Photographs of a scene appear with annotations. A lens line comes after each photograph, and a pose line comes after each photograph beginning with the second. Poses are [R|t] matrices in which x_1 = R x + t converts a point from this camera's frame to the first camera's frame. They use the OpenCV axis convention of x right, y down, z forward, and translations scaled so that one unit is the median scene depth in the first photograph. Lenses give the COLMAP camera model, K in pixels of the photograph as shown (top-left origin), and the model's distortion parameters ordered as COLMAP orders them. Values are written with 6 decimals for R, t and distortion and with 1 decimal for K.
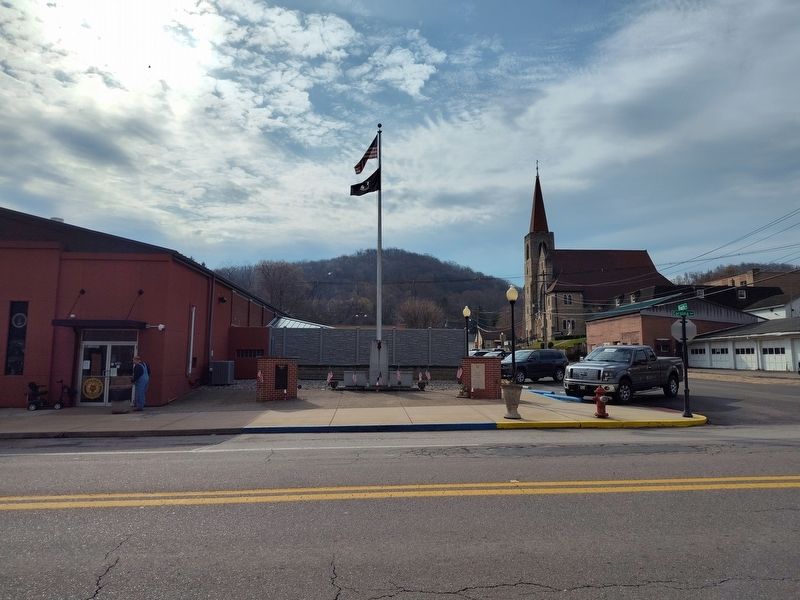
lens RADIAL K [[549.9, 0, 400.0], [0, 549.9, 300.0], [0, 0, 1]] dist [0.007419, 0.002237]
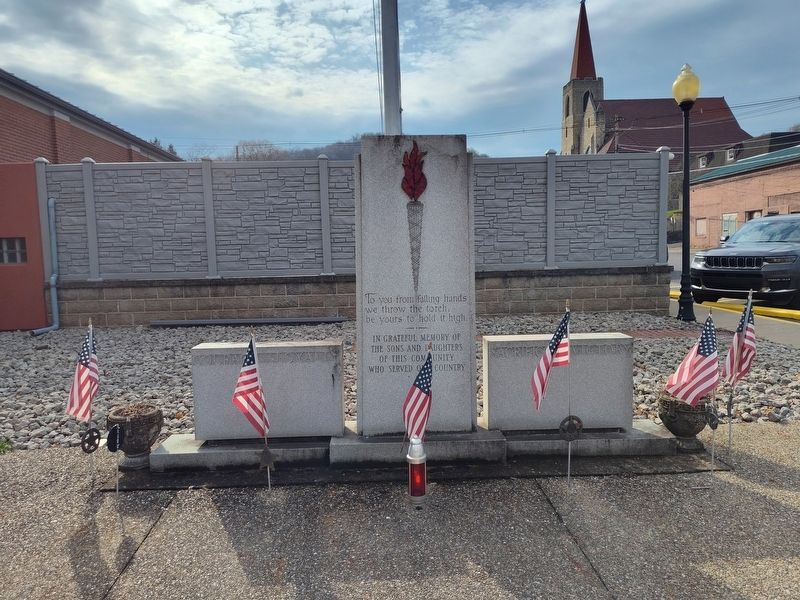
lens RADIAL K [[532.5, 0, 400.0], [0, 532.5, 300.0], [0, 0, 1]] dist [0.009062, 0.005230]
pose [[0.999417, -0.033790, -0.004821, -0.010397], [0.034072, 0.979261, 0.199717, 0.021947], [-0.002027, -0.199765, 0.979842, 0.212660]]
